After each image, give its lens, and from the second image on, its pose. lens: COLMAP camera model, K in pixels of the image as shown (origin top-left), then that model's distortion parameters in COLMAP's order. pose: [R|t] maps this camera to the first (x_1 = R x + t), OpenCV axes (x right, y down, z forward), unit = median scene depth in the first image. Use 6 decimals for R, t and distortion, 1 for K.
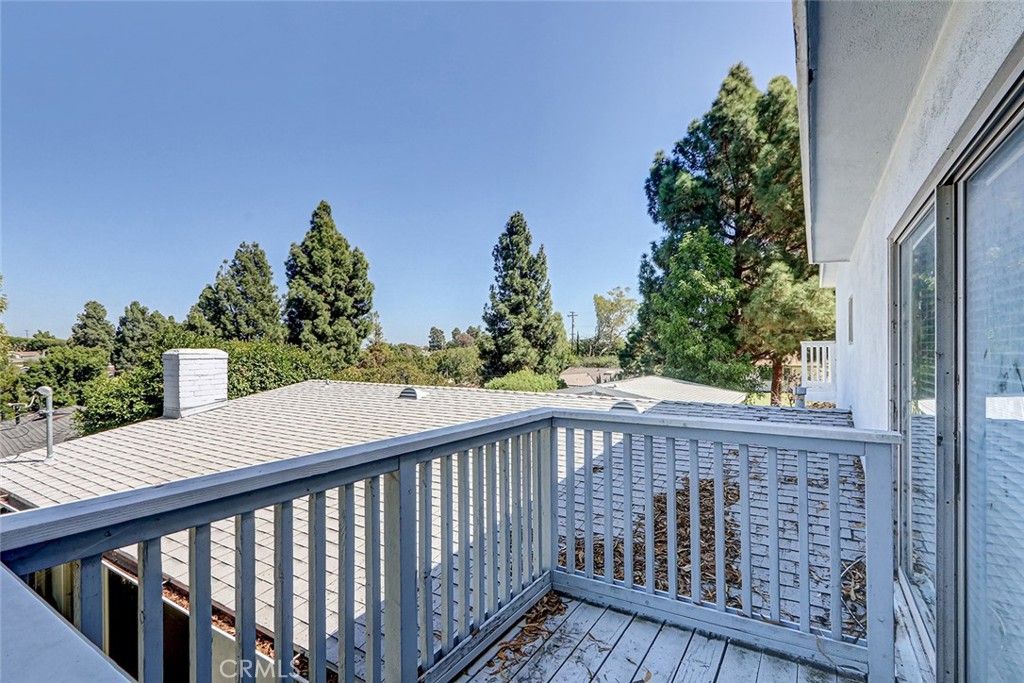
lens RADIAL K [[474.5, 0, 510.7], [0, 474.5, 350.7], [0, 0, 1]] dist [-0.002140, -0.001482]
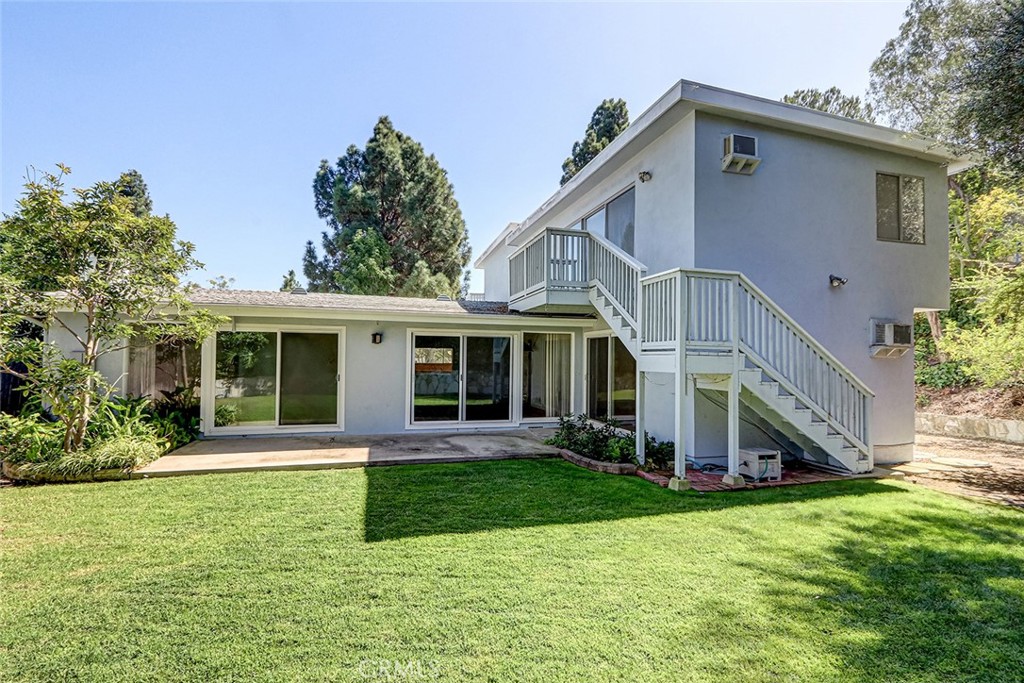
lens RADIAL K [[474.5, 0, 504.0], [0, 474.5, 349.1], [0, 0, 1]] dist [-0.002140, -0.001482]
pose [[0.680043, 0.021162, 0.732866, -0.159865], [-0.006023, 0.999711, -0.023278, 0.057207], [-0.733147, 0.011416, 0.679974, -0.102267]]
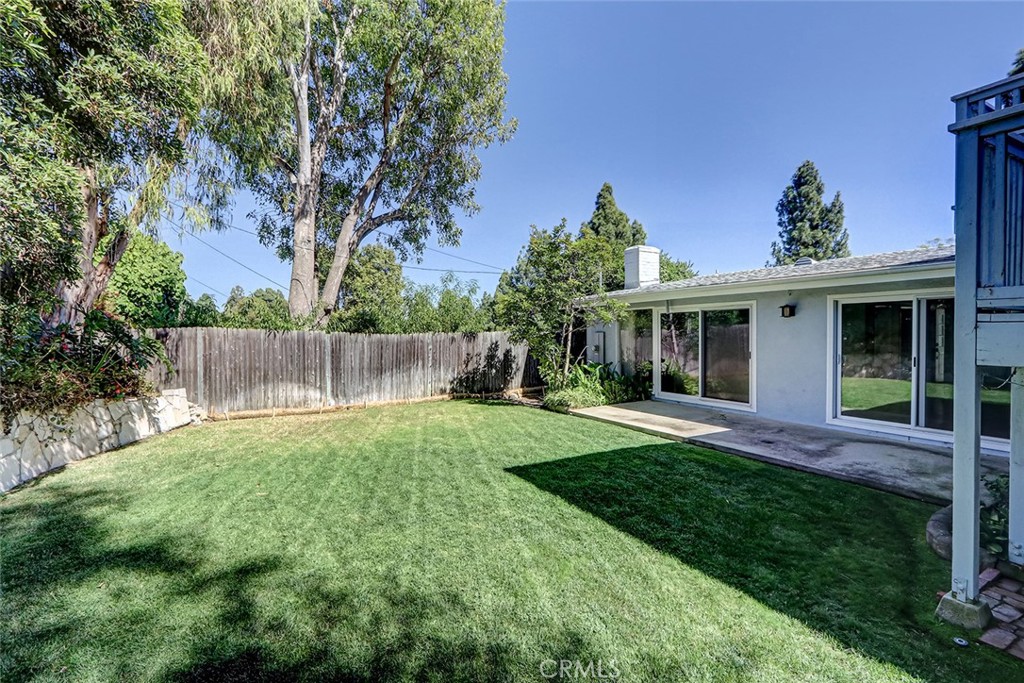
lens RADIAL K [[474.5, 0, 508.4], [0, 474.5, 342.9], [0, 0, 1]] dist [-0.002140, -0.001482]
pose [[0.870891, 0.004741, -0.491454, -0.038991], [0.003121, 0.999880, 0.015177, 0.056947], [0.491467, -0.014752, 0.870771, -0.129961]]
